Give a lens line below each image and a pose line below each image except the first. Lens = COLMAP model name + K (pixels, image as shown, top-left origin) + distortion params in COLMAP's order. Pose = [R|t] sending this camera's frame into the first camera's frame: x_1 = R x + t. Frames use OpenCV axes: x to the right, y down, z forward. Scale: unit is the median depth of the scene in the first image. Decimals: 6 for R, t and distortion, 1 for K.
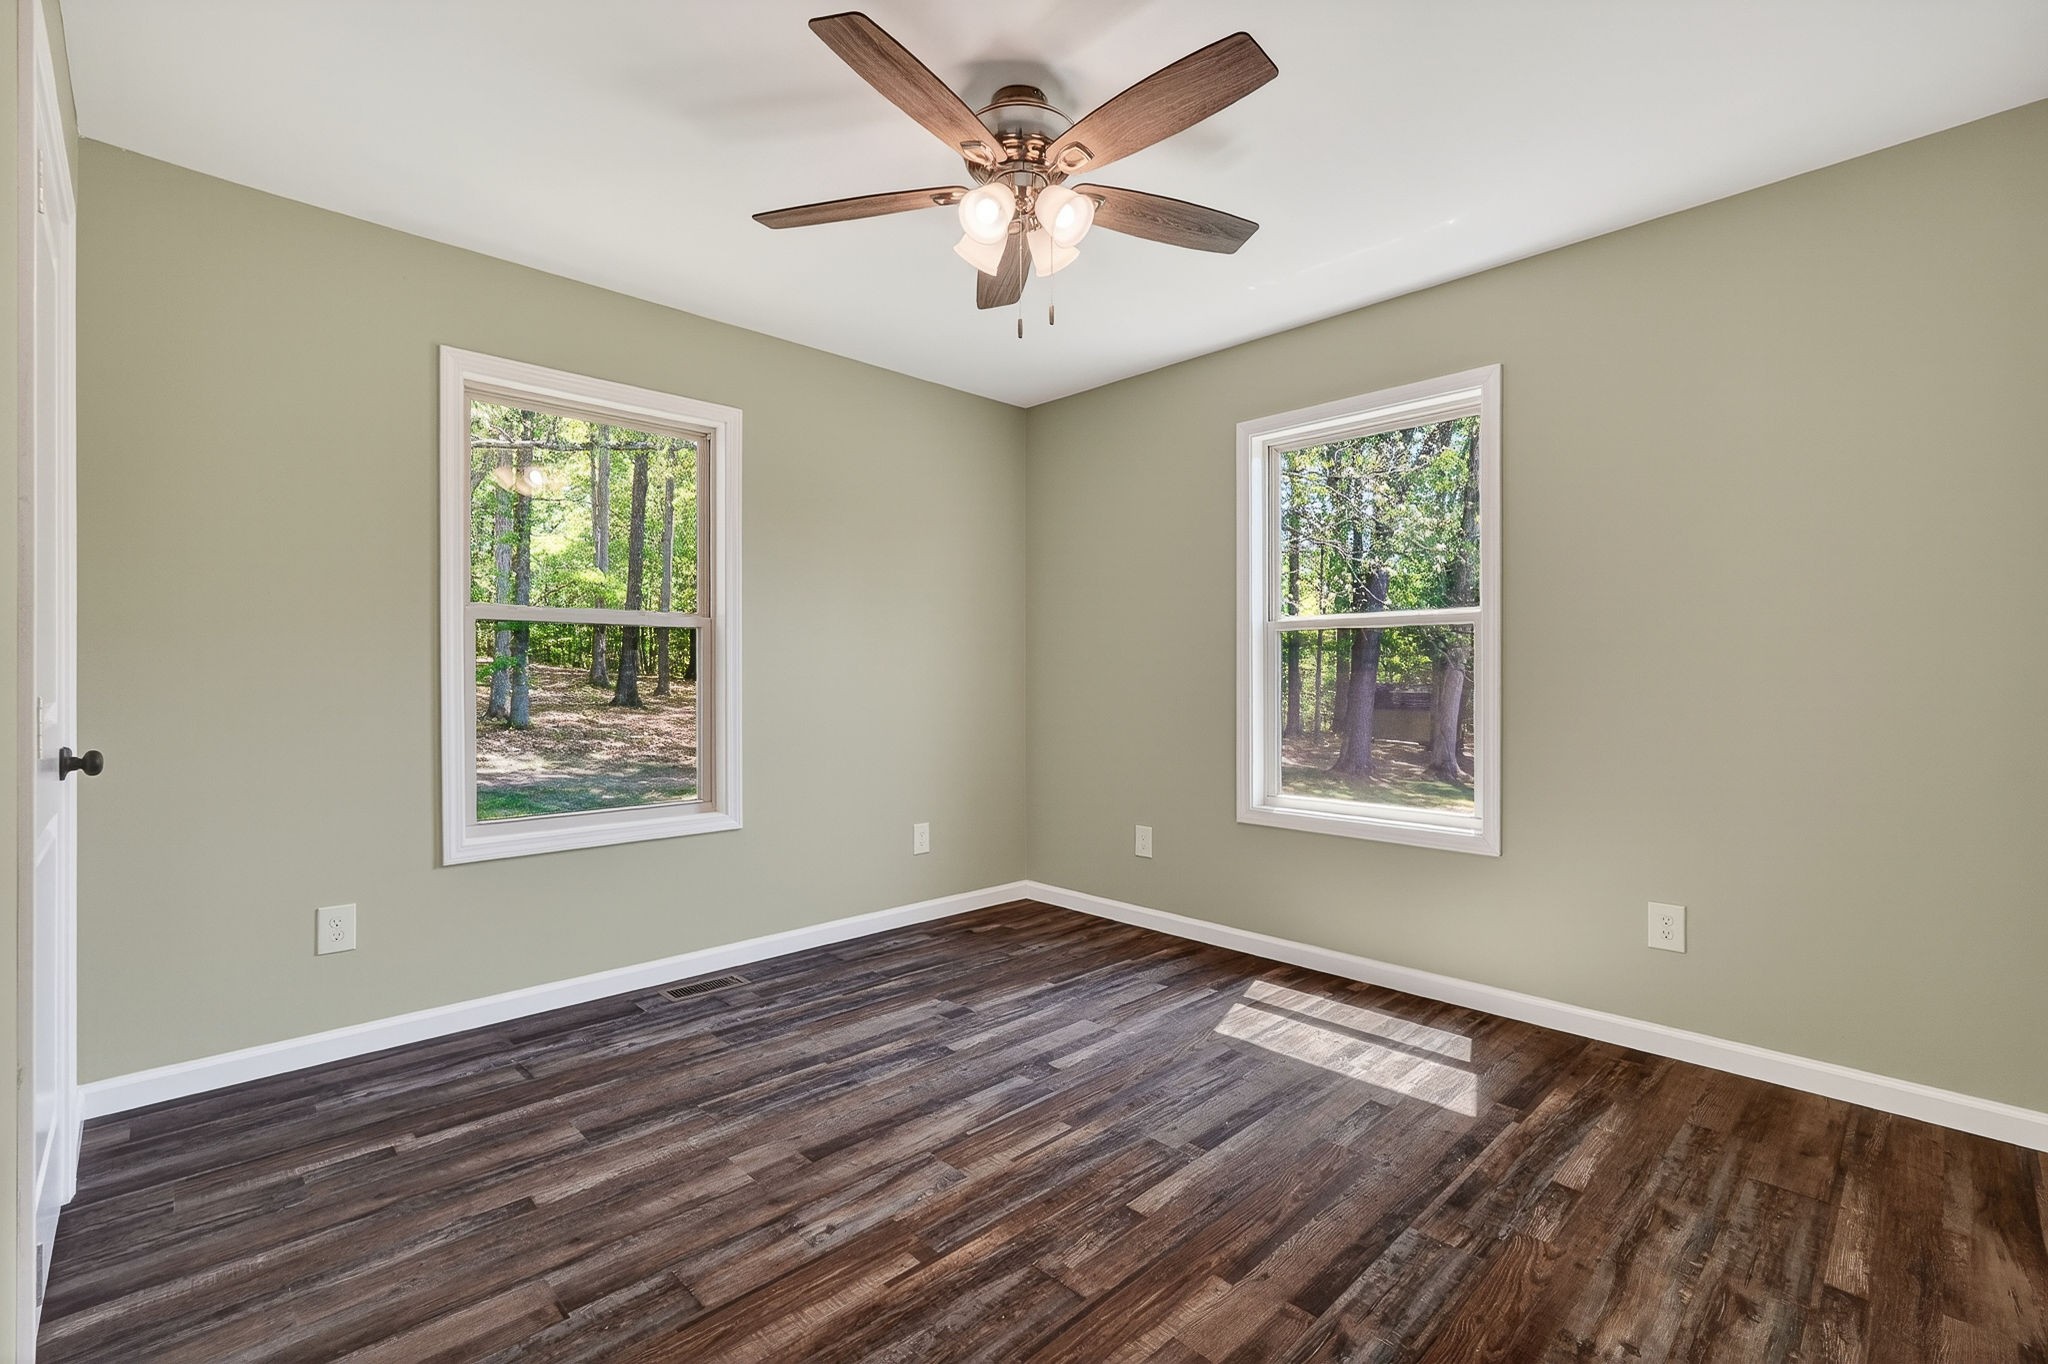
lens RADIAL K [[899.3, 0, 1033.0], [0, 899.3, 675.2], [0, 0, 1]] dist [-0.021240, 0.012136]
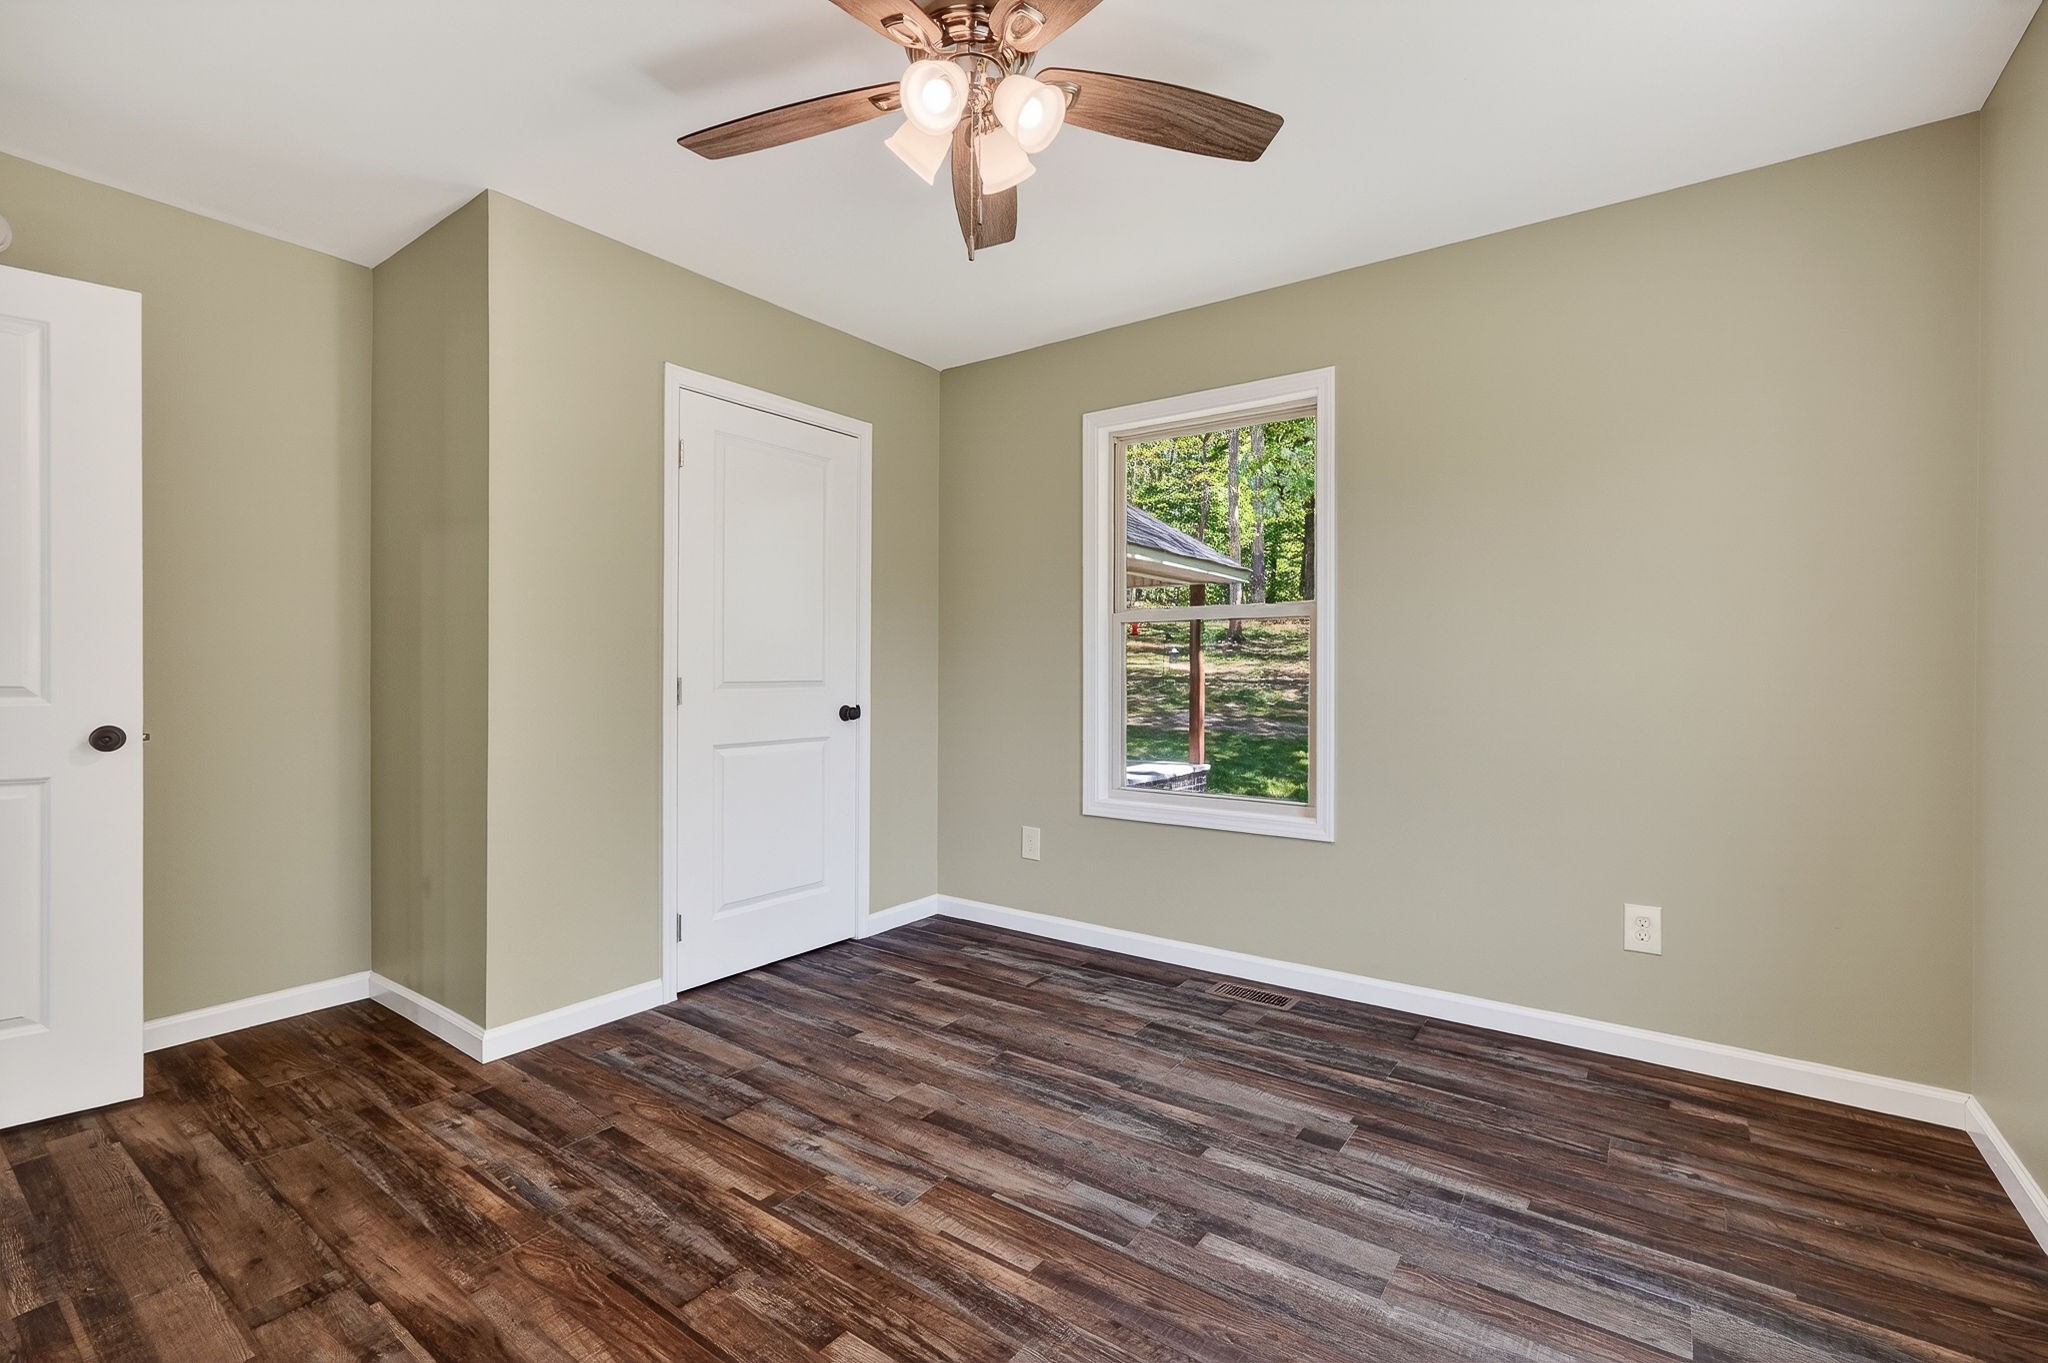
lens RADIAL K [[899.3, 0, 1033.0], [0, 899.3, 674.7], [0, 0, 1]] dist [-0.021240, 0.012136]
pose [[0.177616, 0.007100, -0.984074, 0.681266], [0.000729, 0.999973, 0.007346, -0.004741], [0.984100, -0.002022, 0.177606, 0.755405]]
